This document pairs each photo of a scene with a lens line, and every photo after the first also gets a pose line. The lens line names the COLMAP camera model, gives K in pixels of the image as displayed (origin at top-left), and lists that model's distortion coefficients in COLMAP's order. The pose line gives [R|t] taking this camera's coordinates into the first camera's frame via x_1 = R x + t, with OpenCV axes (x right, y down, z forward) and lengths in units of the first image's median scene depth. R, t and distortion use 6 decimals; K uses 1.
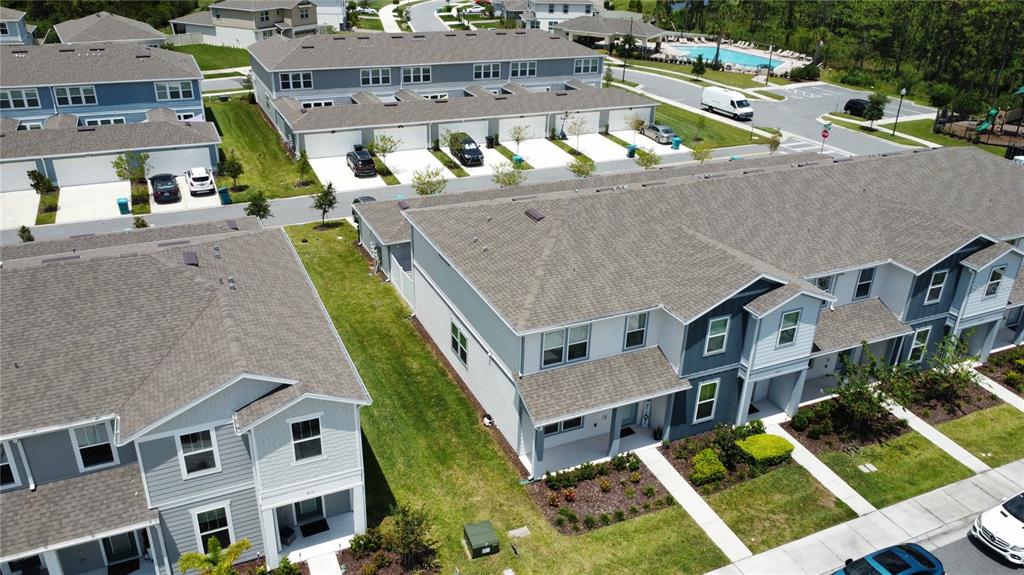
lens RADIAL K [[767.6, 0, 509.6], [0, 767.6, 293.7], [0, 0, 1]] dist [0.002550, -0.002187]
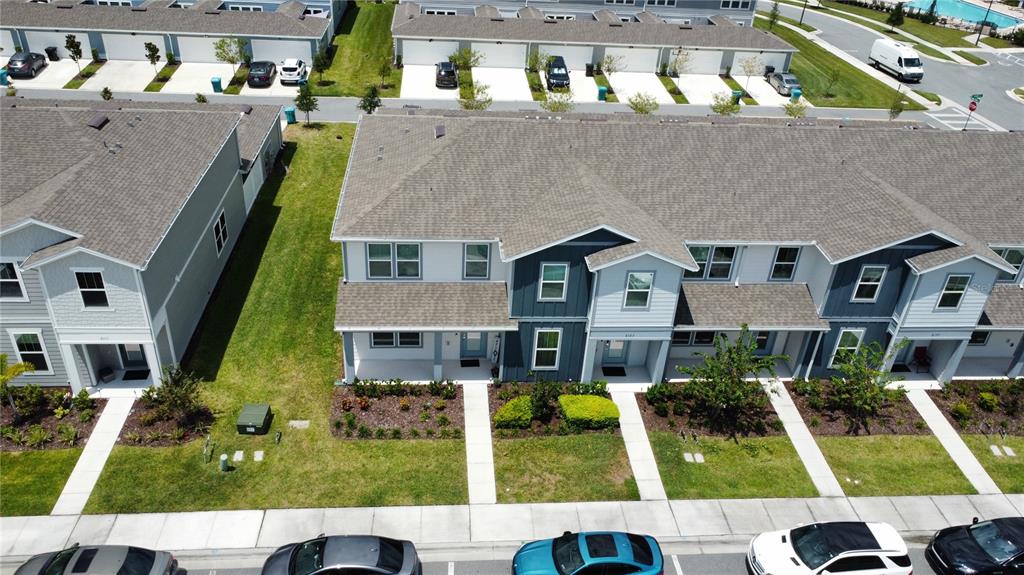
lens RADIAL K [[767.6, 0, 509.6], [0, 767.6, 293.7], [0, 0, 1]] dist [0.002550, -0.002187]
pose [[0.941673, 0.197368, -0.272577, 0.418110], [-0.173239, 0.978699, 0.110169, -0.022860], [0.288514, -0.056523, 0.955806, 0.069587]]
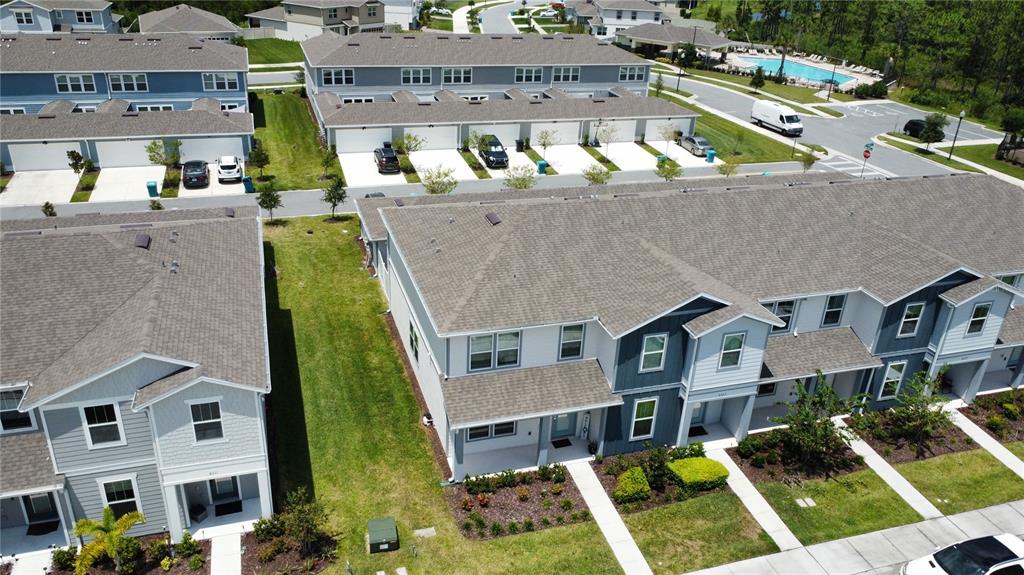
lens RADIAL K [[767.6, 0, 509.6], [0, 767.6, 293.7], [0, 0, 1]] dist [0.002550, -0.002187]
pose [[0.992634, 0.068132, -0.100174, 0.157680], [-0.068543, 0.997648, -0.000665, -0.006301], [0.099893, 0.007526, 0.994970, 0.006198]]
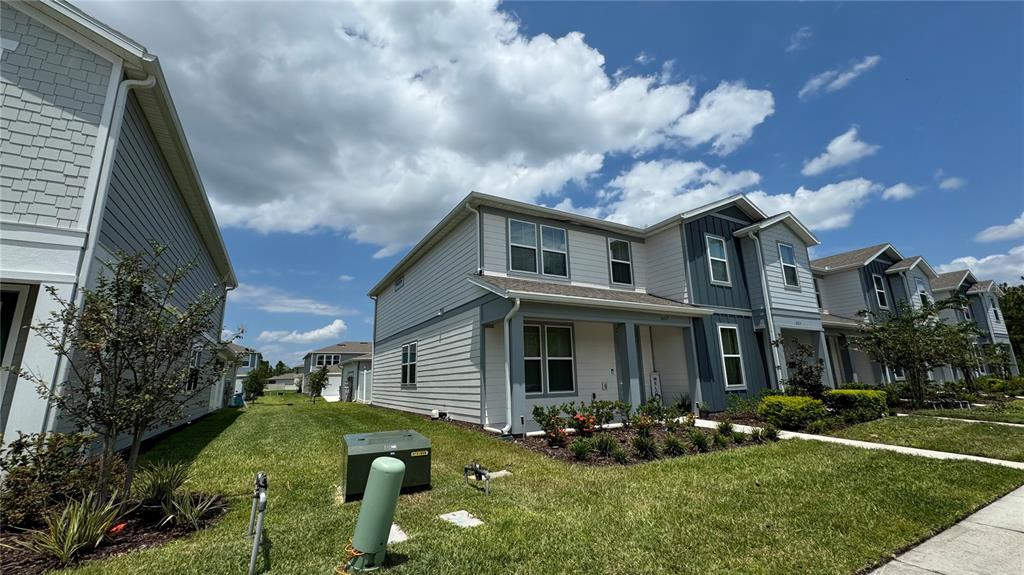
lens RADIAL K [[407.5, 0, 512.0], [0, 407.5, 287.5], [0, 0, 1]] dist [-0.008105, -0.000097]
pose [[0.994628, -0.029836, 0.099117, 0.004928], [0.085159, 0.780207, -0.619697, 0.287149], [-0.058843, 0.624809, 0.778557, 0.601511]]
